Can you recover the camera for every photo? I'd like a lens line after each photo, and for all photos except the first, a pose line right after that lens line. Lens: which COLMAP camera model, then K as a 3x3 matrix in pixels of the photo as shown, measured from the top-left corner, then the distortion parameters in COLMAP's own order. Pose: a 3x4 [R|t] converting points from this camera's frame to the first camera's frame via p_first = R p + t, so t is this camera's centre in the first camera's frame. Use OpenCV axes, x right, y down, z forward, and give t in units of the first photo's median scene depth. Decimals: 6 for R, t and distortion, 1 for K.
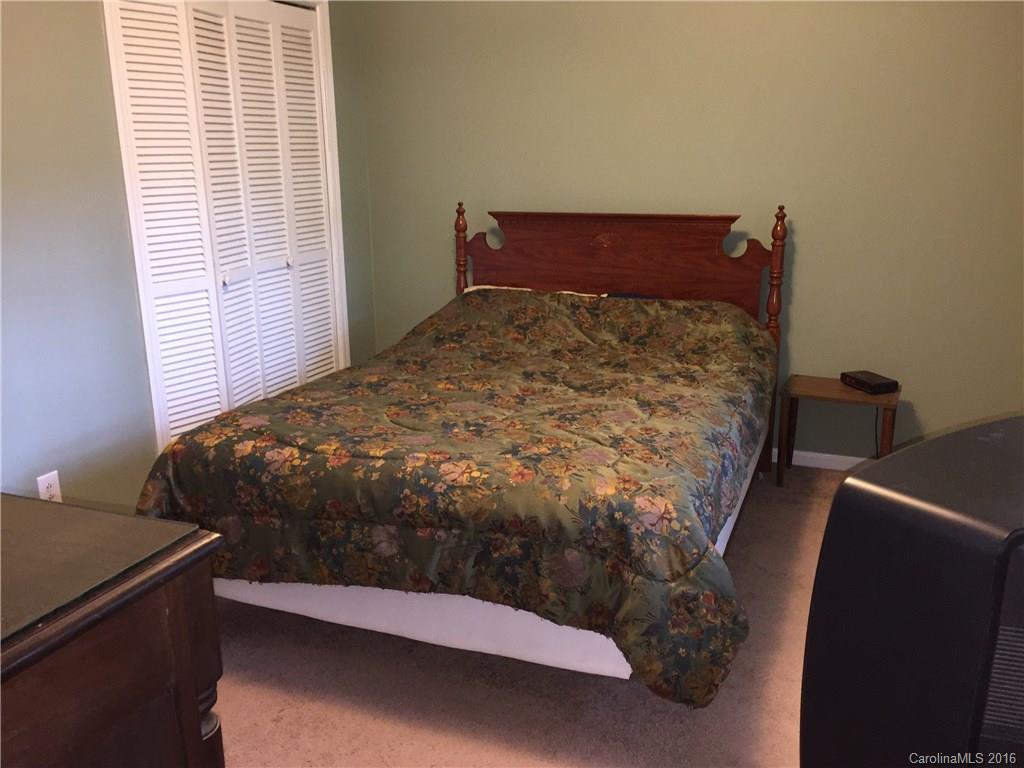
lens RADIAL K [[879.2, 0, 513.5], [0, 879.2, 382.2], [0, 0, 1]] dist [0.092327, -0.127019]
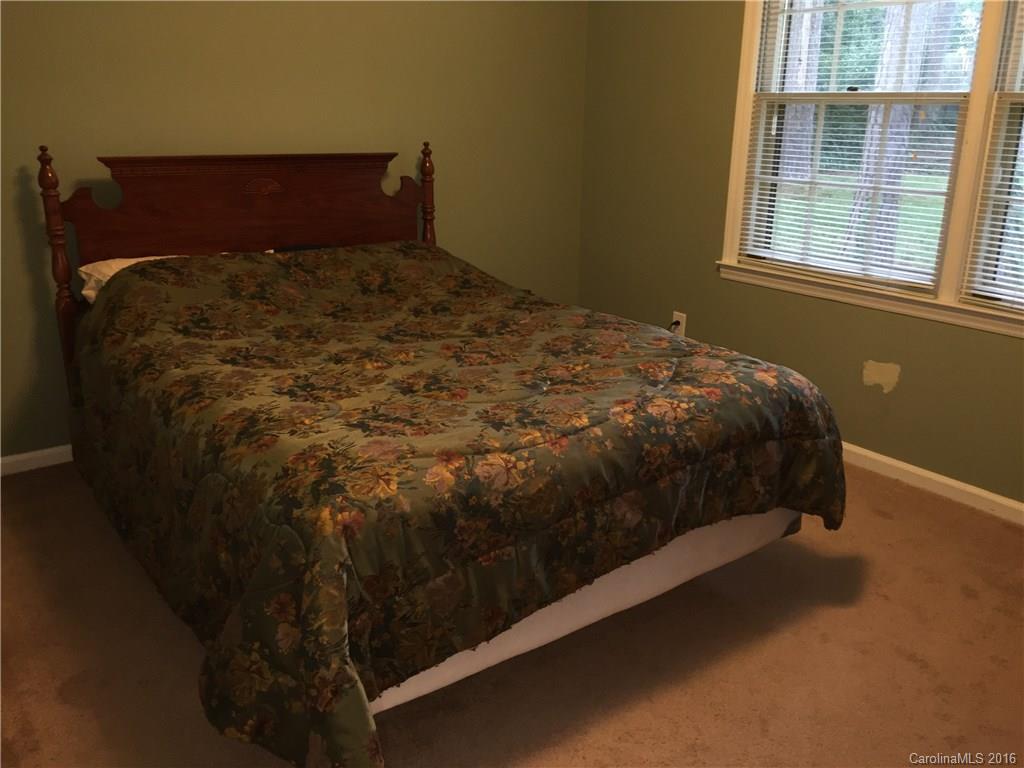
lens RADIAL K [[879.2, 0, 513.5], [0, 879.2, 382.2], [0, 0, 1]] dist [0.092327, -0.127019]
pose [[0.524003, -0.238224, 0.817722, -0.850748], [0.202374, 0.967416, 0.152151, -0.098087], [-0.827324, 0.085758, 0.555140, 0.558610]]
